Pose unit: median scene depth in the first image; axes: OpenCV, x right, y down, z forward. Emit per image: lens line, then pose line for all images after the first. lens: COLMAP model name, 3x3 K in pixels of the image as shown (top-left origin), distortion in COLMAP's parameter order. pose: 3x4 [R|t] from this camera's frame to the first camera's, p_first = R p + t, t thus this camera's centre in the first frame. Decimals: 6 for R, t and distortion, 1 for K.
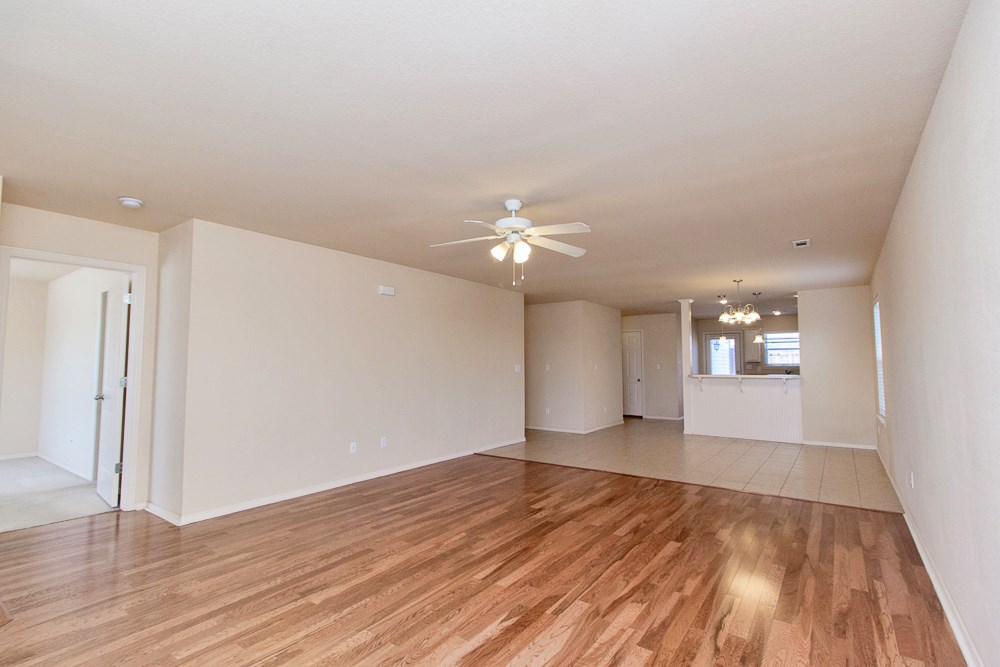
lens RADIAL K [[464.8, 0, 505.3], [0, 464.8, 337.0], [0, 0, 1]] dist [-0.000282, 0.004367]
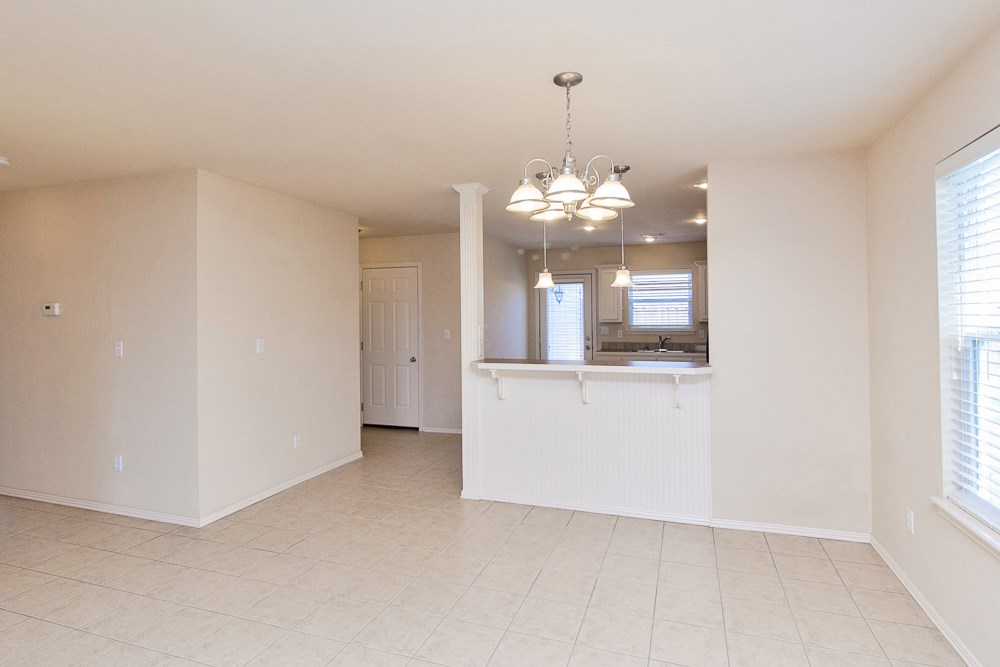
lens RADIAL K [[526.2, 0, 506.3], [0, 526.2, 314.8], [0, 0, 1]] dist [0.000138, 0.000670]
pose [[0.958704, -0.003402, 0.284385, 0.221134], [-0.011704, 0.998610, 0.051401, 0.011623], [-0.284165, -0.052607, 0.957331, 0.408210]]
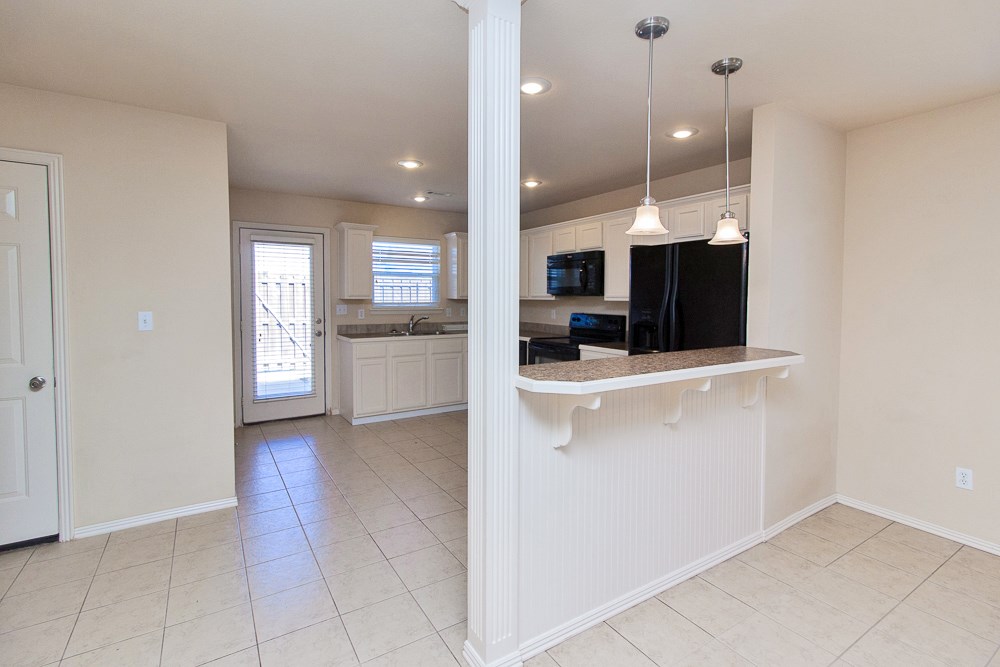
lens RADIAL K [[464.8, 0, 499.3], [0, 464.8, 315.2], [0, 0, 1]] dist [-0.000282, 0.004367]
pose [[0.375677, -0.031942, 0.926200, 0.165001], [-0.060197, 0.996454, 0.058782, 0.035057], [-0.924794, -0.077837, 0.372422, 0.718691]]
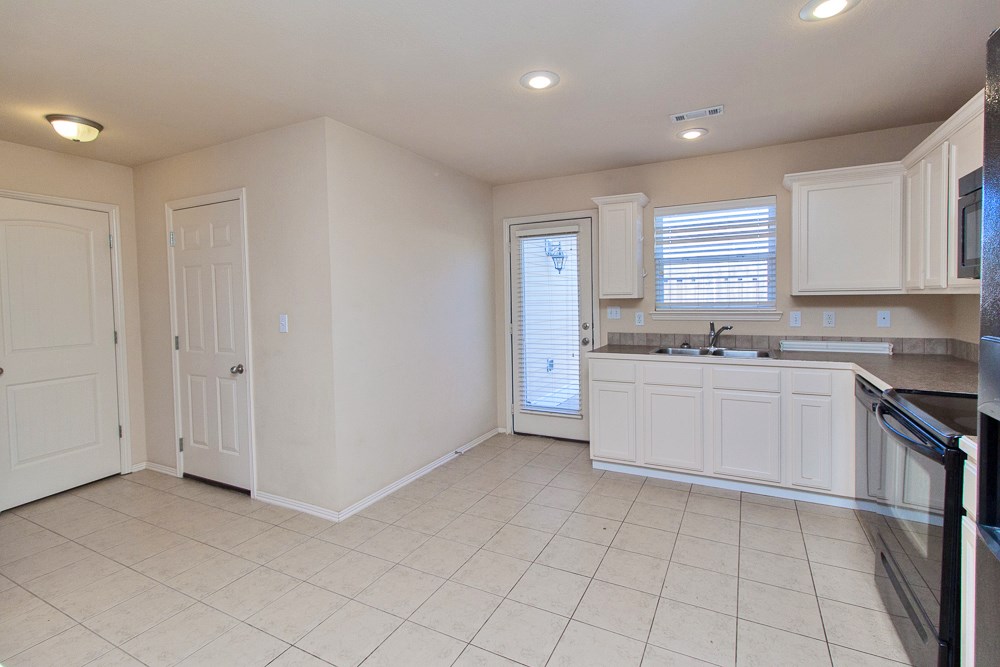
lens RADIAL K [[464.8, 0, 505.0], [0, 464.8, 315.9], [0, 0, 1]] dist [-0.000282, 0.004367]
pose [[0.989822, -0.021602, 0.140664, 0.413861], [0.007931, 0.995250, 0.097032, 0.033723], [-0.142092, -0.094929, 0.985291, 0.698197]]
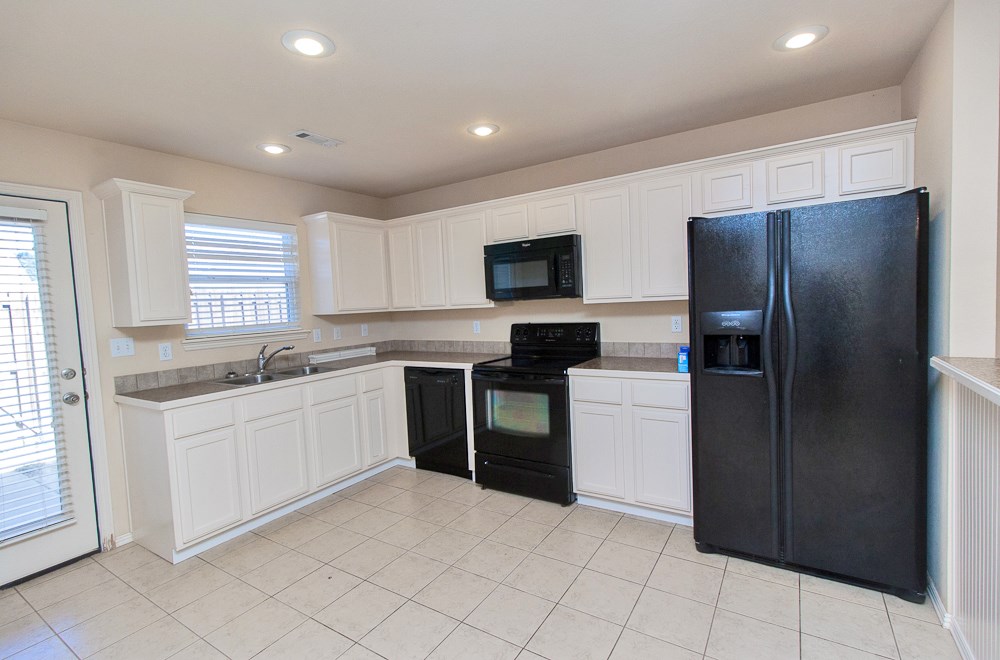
lens RADIAL K [[464.8, 0, 500.7], [0, 464.8, 324.8], [0, 0, 1]] dist [-0.000282, 0.004367]
pose [[-0.050604, -0.048628, 0.997534, 0.282997], [-0.010622, 0.998784, 0.048150, 0.040332], [-0.998662, -0.008159, -0.051059, 0.853744]]
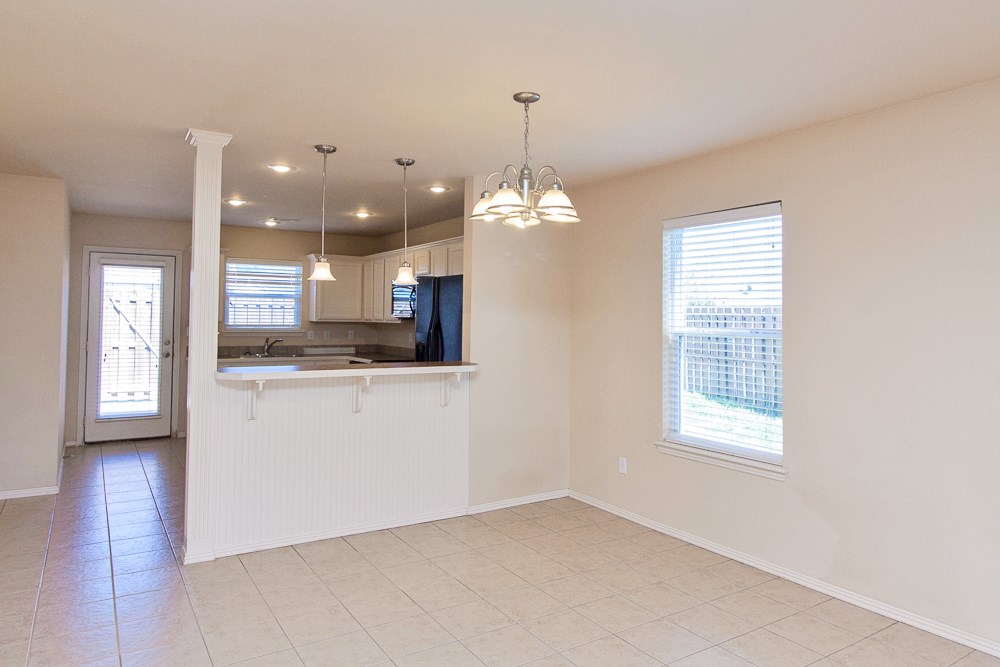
lens RADIAL K [[646.7, 0, 496.8], [0, 646.7, 299.4], [0, 0, 1]] dist [0.006258, 0.001190]
pose [[0.376807, 0.034110, 0.925664, 0.046381], [-0.068413, 0.997617, -0.008913, 0.018927], [-0.923762, -0.059969, 0.378242, 0.505609]]
